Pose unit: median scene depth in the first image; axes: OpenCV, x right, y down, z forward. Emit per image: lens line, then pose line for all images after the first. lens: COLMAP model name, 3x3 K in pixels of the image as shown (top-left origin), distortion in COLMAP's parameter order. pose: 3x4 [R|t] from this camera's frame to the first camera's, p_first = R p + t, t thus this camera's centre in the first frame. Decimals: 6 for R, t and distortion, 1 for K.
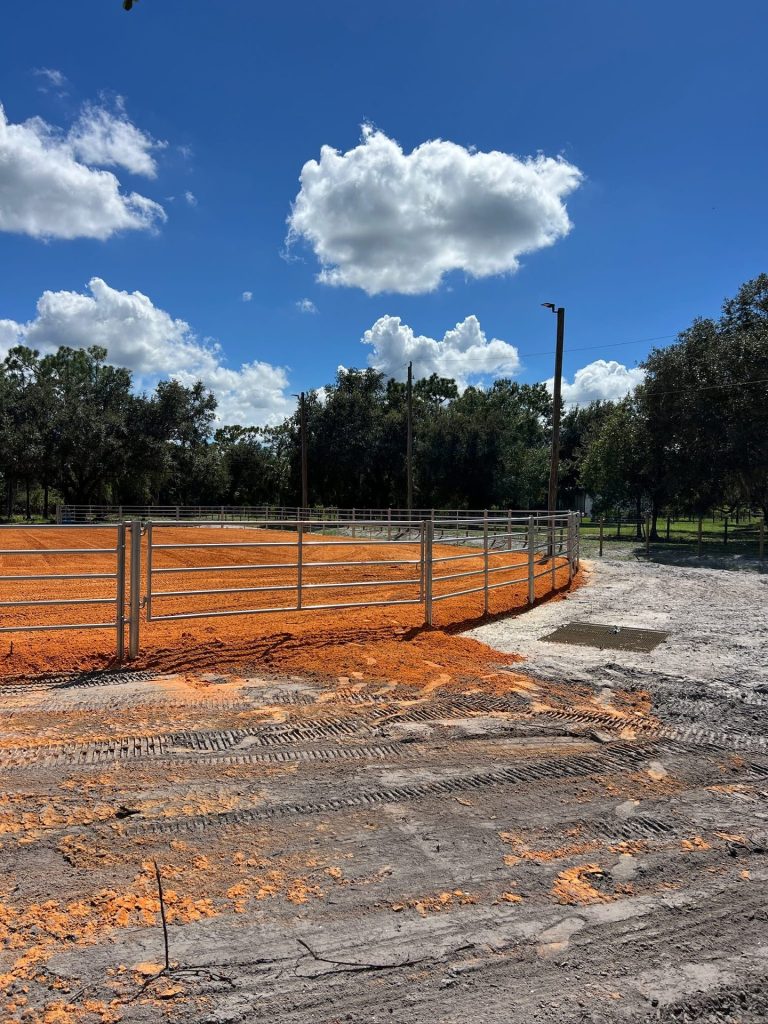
lens RADIAL K [[776.2, 0, 400.0], [0, 776.2, 512.6], [0, 0, 1]] dist [-0.004406, -0.010353]
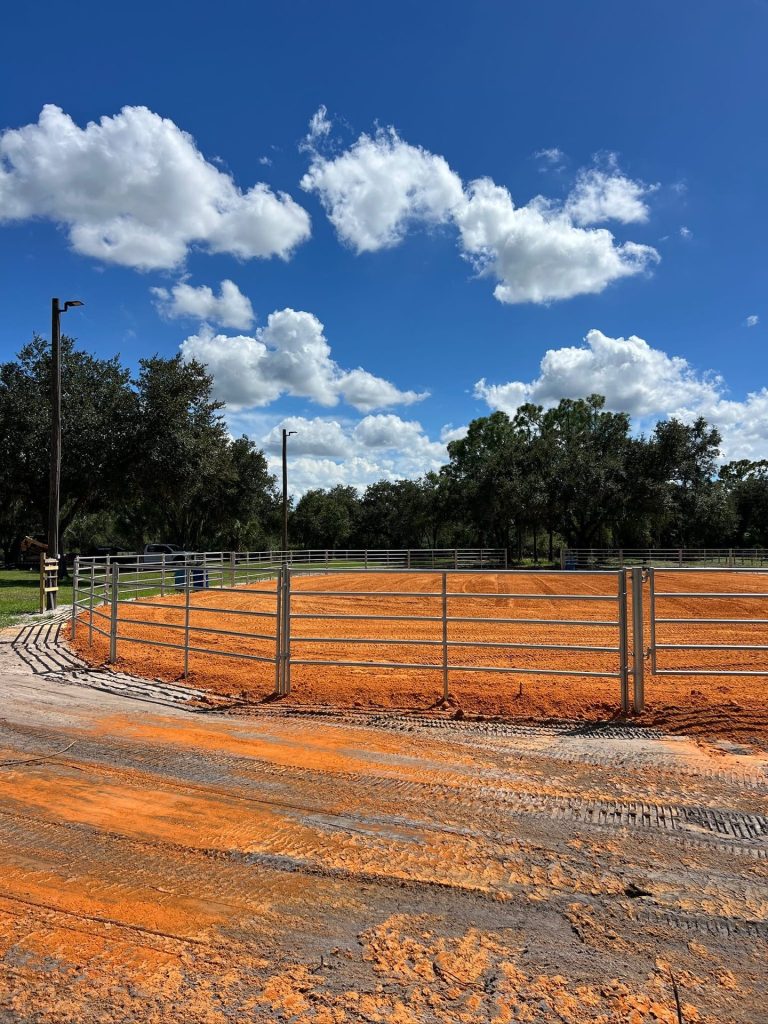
lens RADIAL K [[759.2, 0, 384.0], [0, 759.2, 512.0], [0, 0, 1]] dist [0.048322, -0.039013]
pose [[0.798423, -0.036580, -0.600984, -0.011351], [0.004335, 0.998476, -0.055014, -0.004091], [0.602081, 0.041319, 0.797365, 0.030113]]
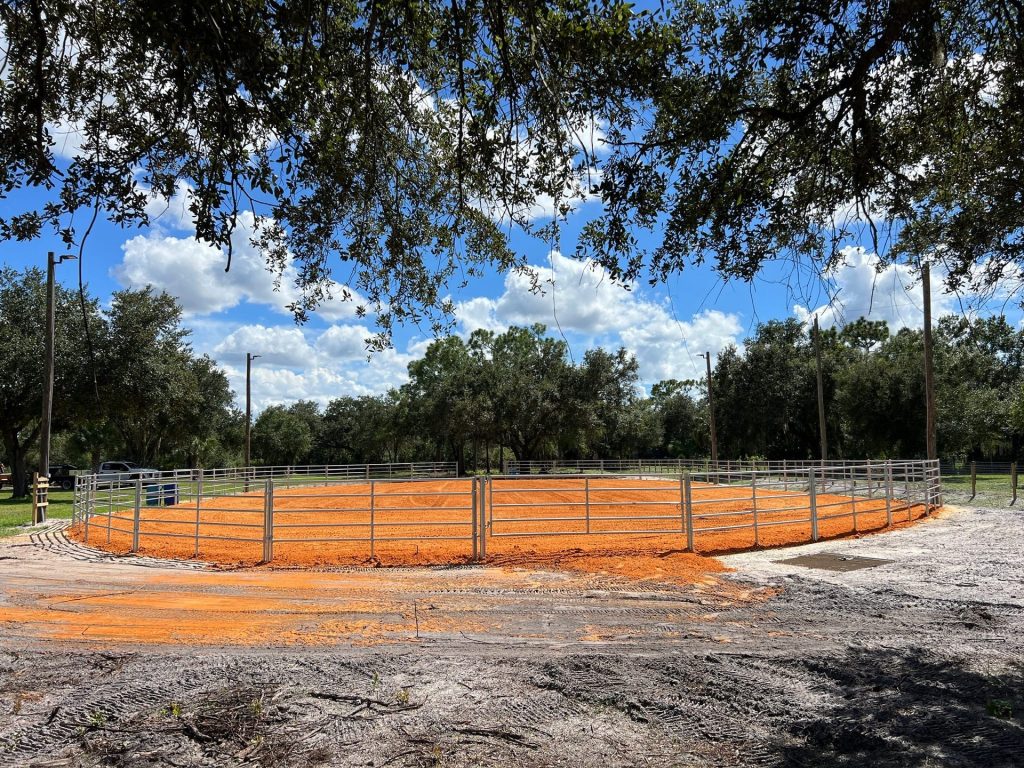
lens RADIAL K [[1202.8, 0, 619.4], [0, 1202.8, 332.1], [0, 0, 1]] dist [0.114363, -0.282637]
pose [[0.905086, -0.059768, -0.421007, 0.581751], [0.017080, 0.994384, -0.104447, -0.011609], [0.424885, 0.087342, 0.901024, -0.701370]]
